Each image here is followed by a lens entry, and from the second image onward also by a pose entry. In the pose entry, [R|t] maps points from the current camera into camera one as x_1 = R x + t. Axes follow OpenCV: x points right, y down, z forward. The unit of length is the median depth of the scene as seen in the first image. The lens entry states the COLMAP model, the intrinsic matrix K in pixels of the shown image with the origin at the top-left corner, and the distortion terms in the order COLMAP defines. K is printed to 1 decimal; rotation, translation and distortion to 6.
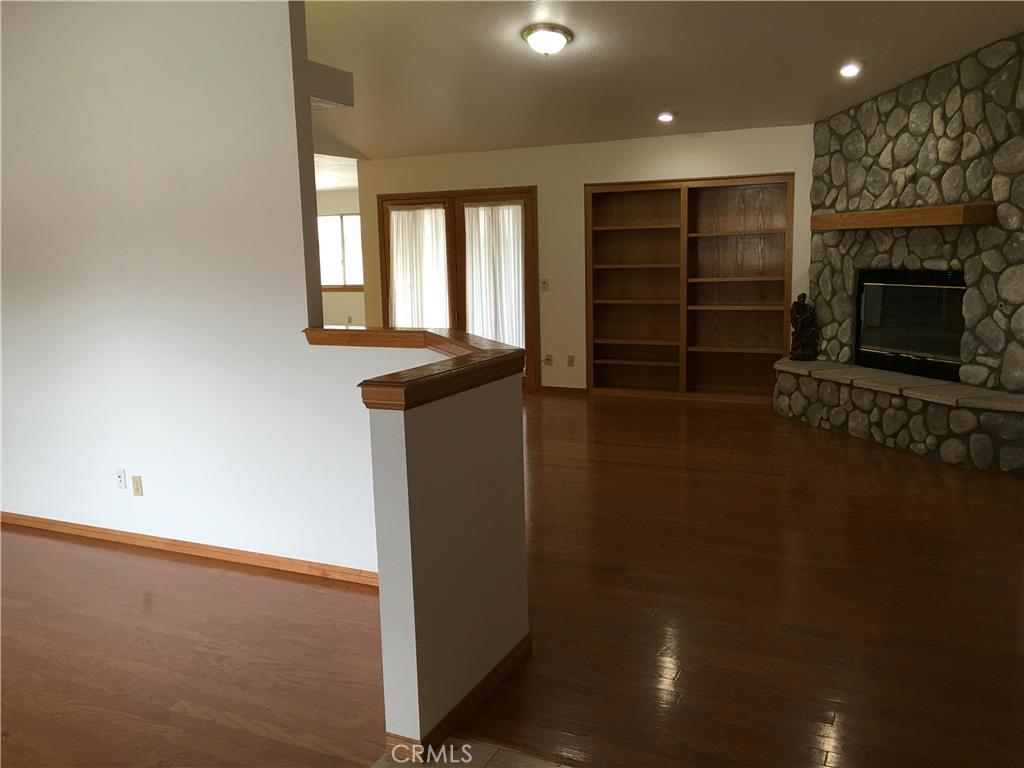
lens RADIAL K [[869.5, 0, 511.6], [0, 869.5, 383.2], [0, 0, 1]] dist [0.003966, -0.016580]
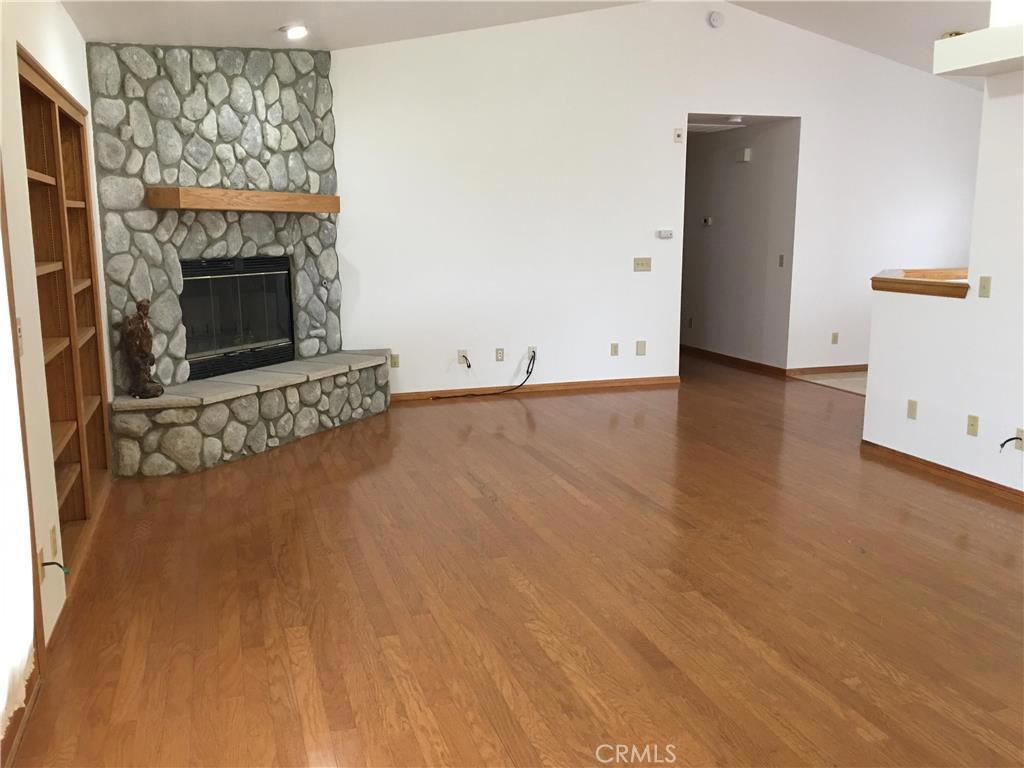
lens RADIAL K [[869.5, 0, 511.3], [0, 869.5, 384.1], [0, 0, 1]] dist [0.003966, -0.016580]
pose [[-0.696553, -0.106934, 0.709492, -0.410011], [0.122324, 0.956657, 0.264279, -0.210562], [-0.707001, 0.270872, -0.653282, 1.434067]]
